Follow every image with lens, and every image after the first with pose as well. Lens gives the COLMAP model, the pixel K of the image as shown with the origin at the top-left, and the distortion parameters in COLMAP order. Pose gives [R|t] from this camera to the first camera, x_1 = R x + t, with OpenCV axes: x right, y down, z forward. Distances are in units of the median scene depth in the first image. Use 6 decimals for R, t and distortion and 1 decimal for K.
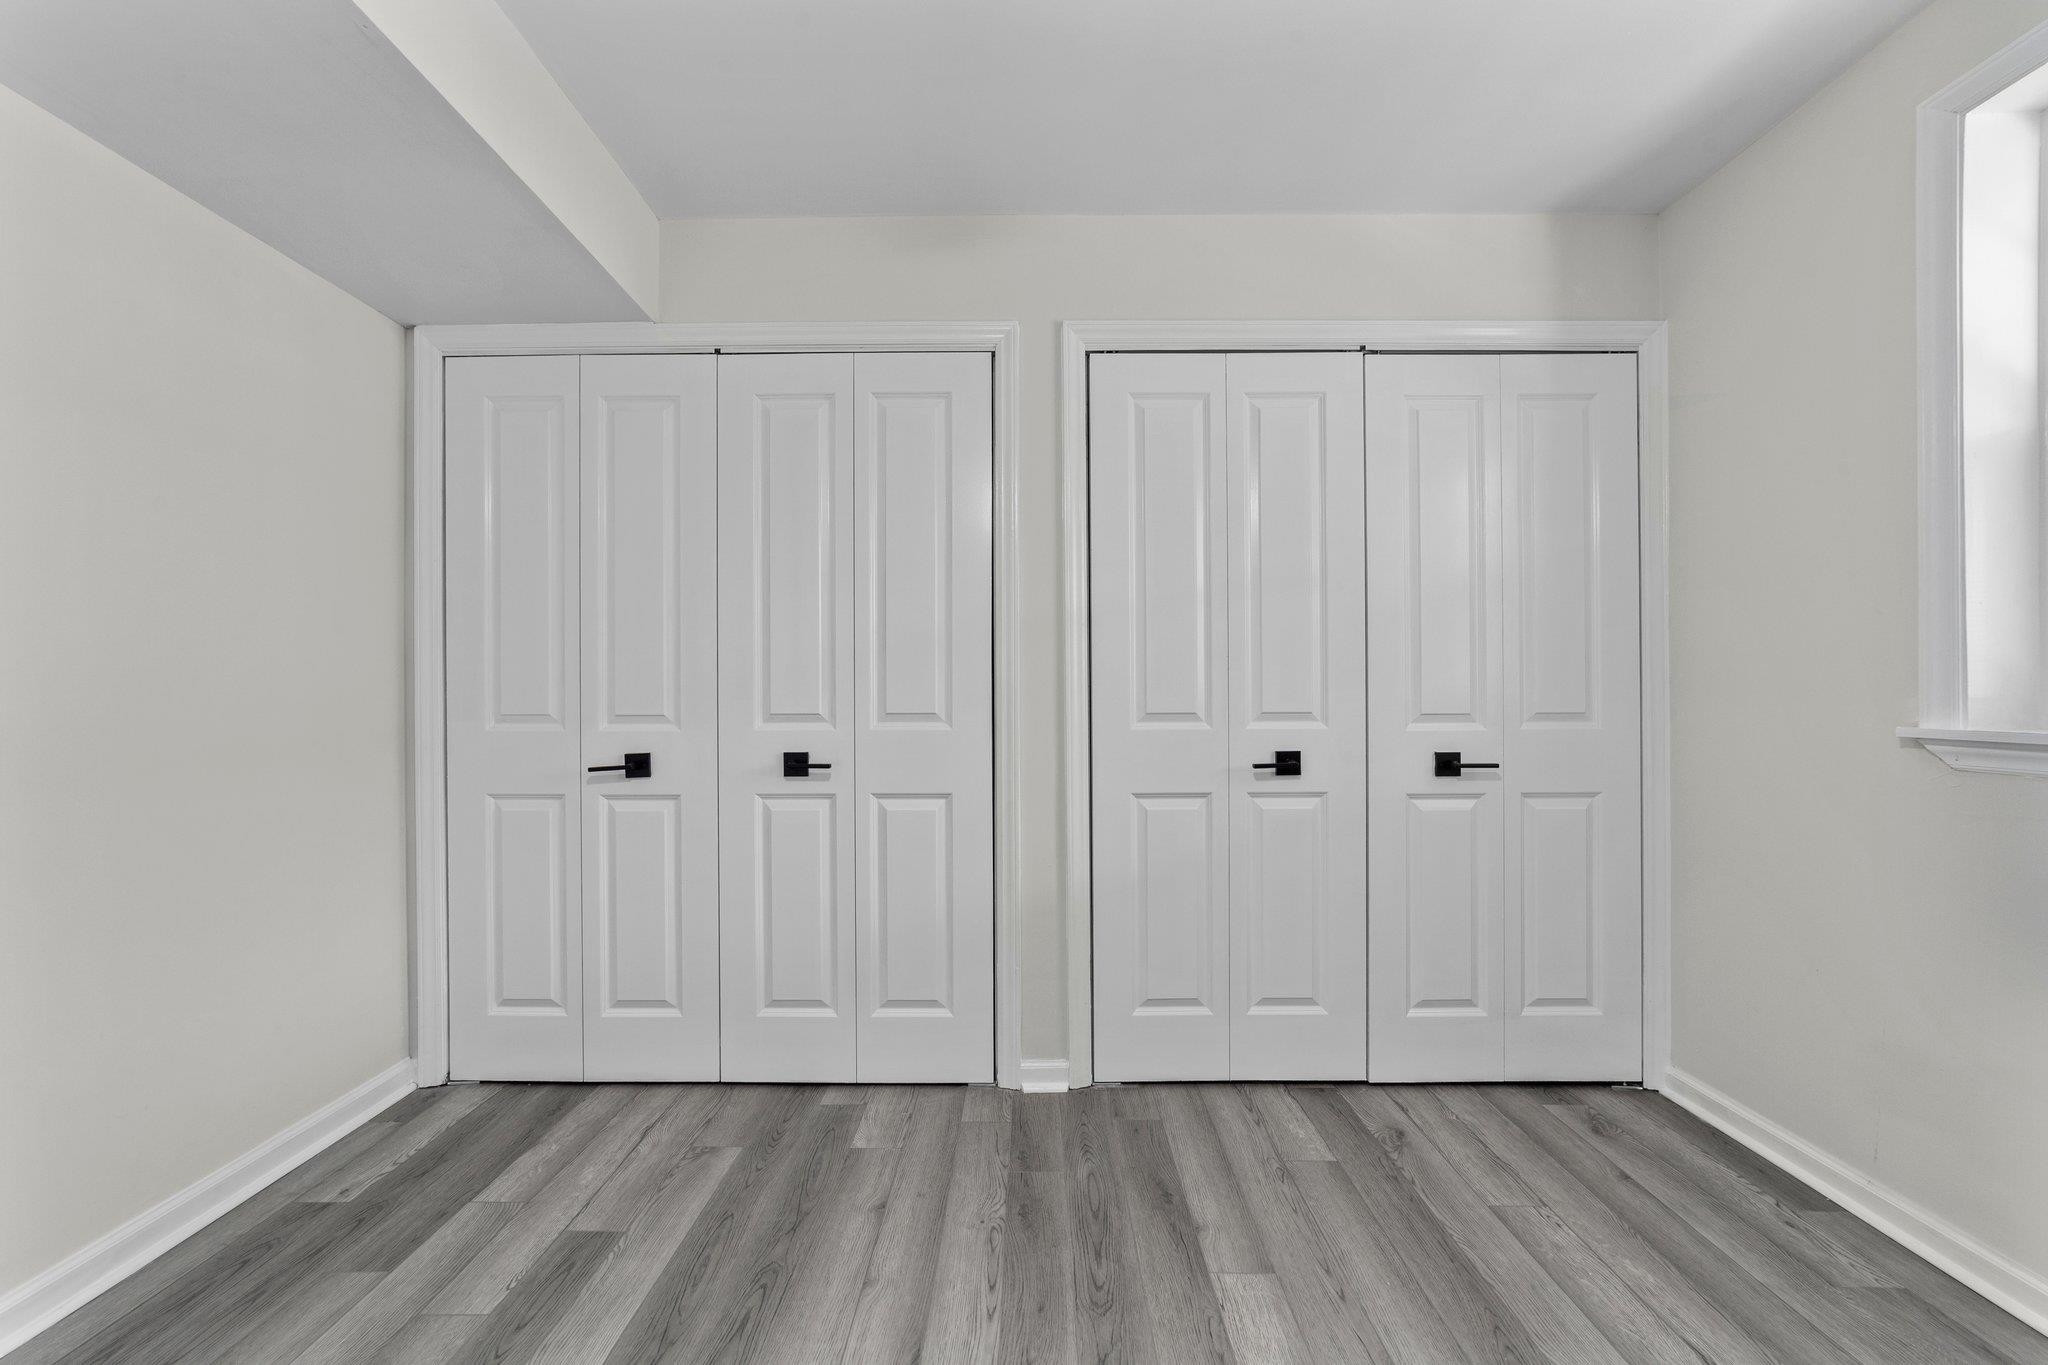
lens RADIAL K [[780.8, 0, 1030.9], [0, 780.8, 701.7], [0, 0, 1]] dist [-0.003240, 0.000231]
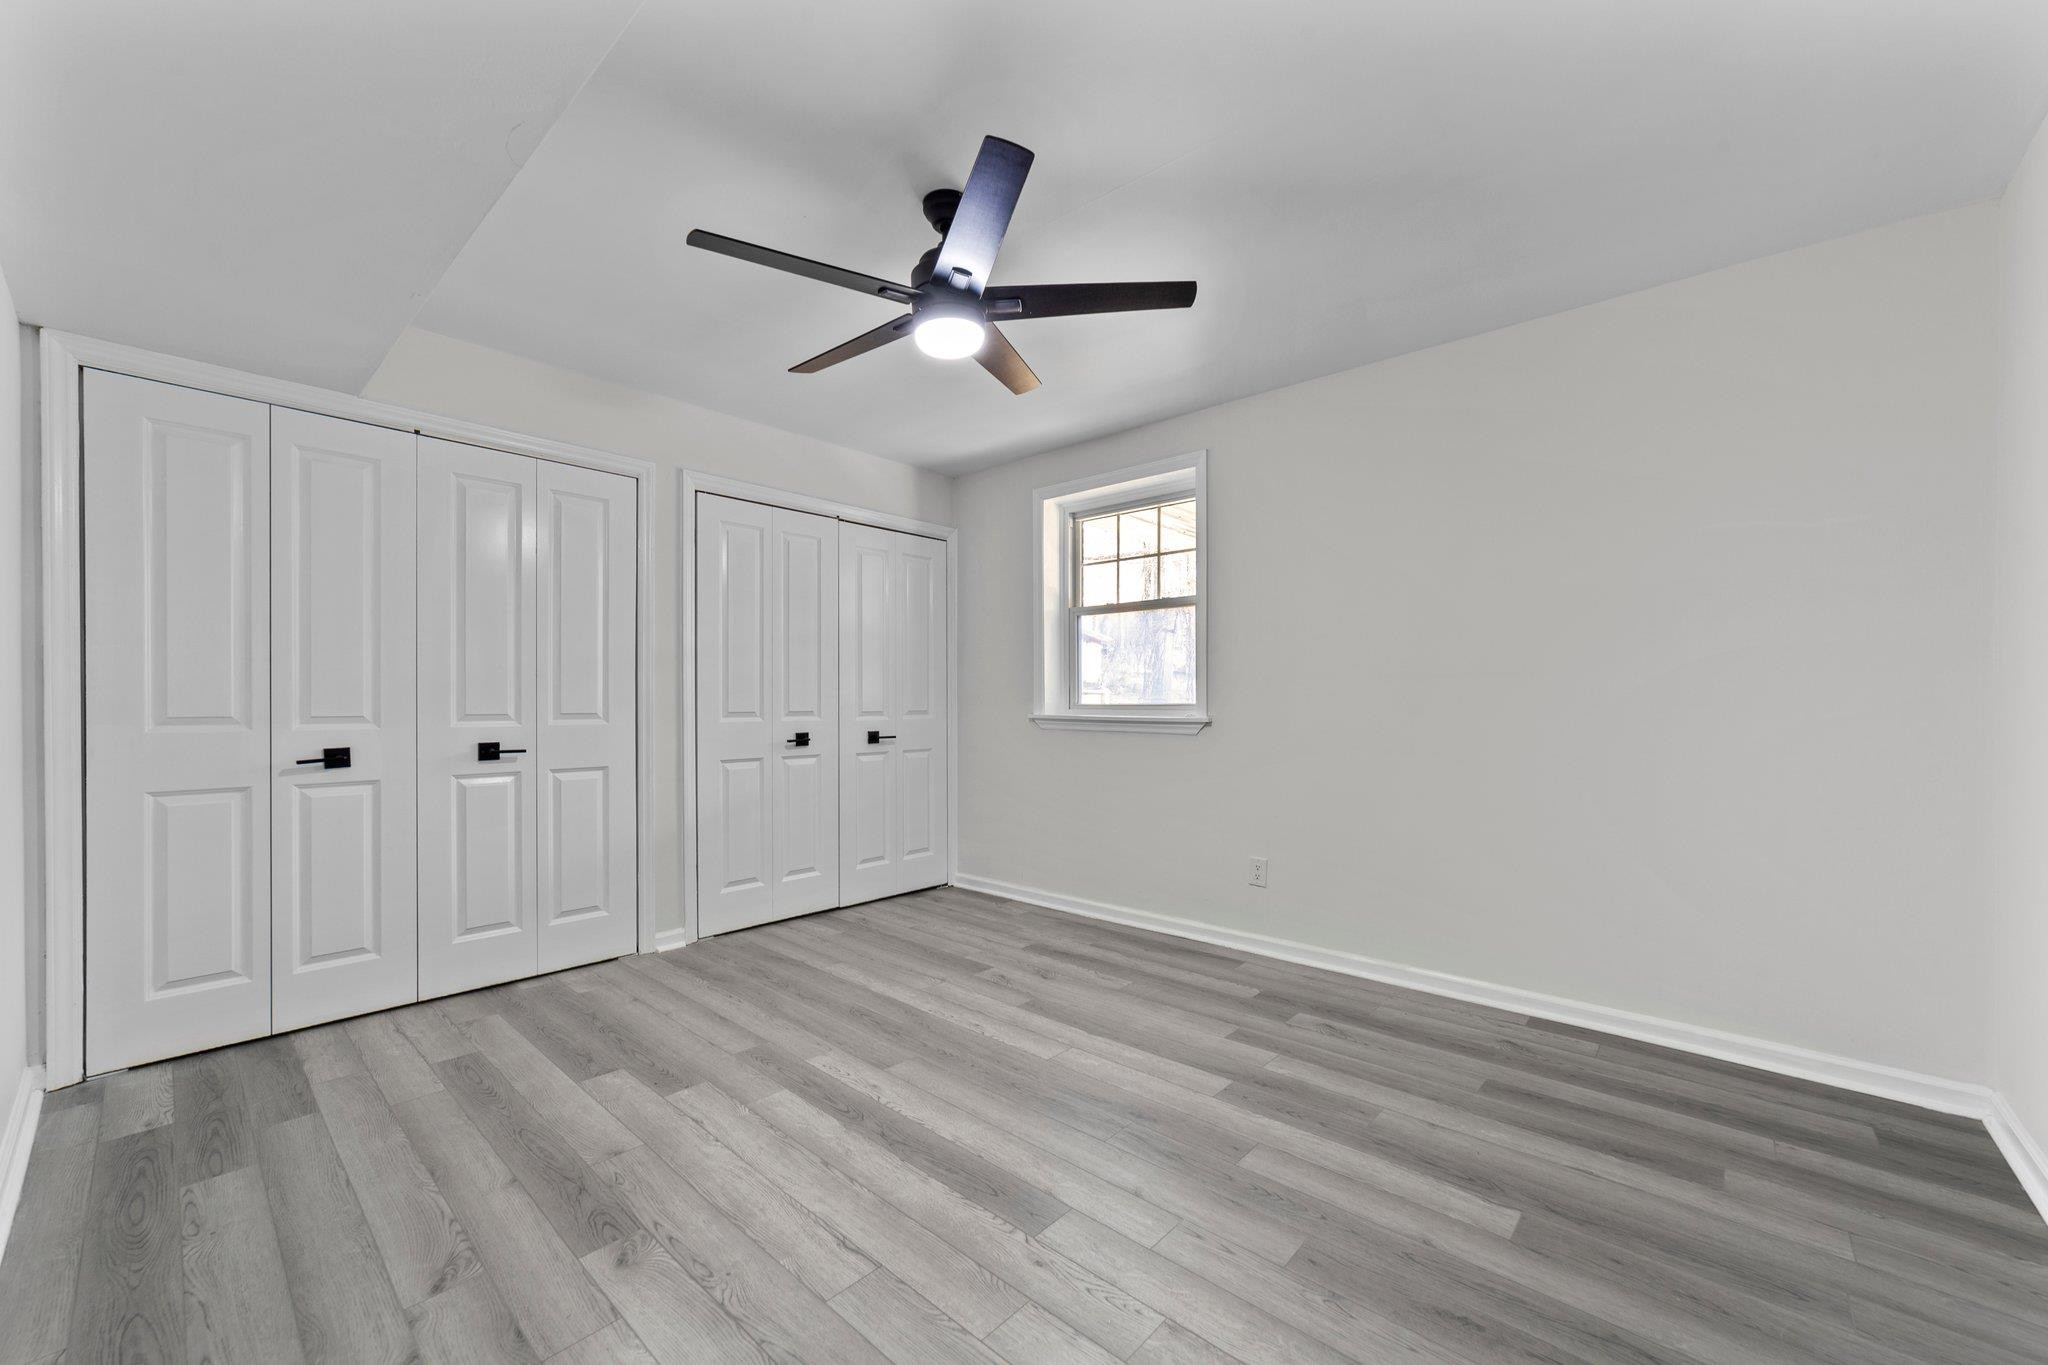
lens RADIAL K [[780.8, 0, 1030.9], [0, 780.8, 701.7], [0, 0, 1]] dist [-0.003240, 0.000231]
pose [[0.658591, 0.003486, 0.752493, -0.700735], [-0.004319, 0.999990, -0.000853, -0.009374], [-0.752489, -0.002689, 0.658599, -0.604336]]
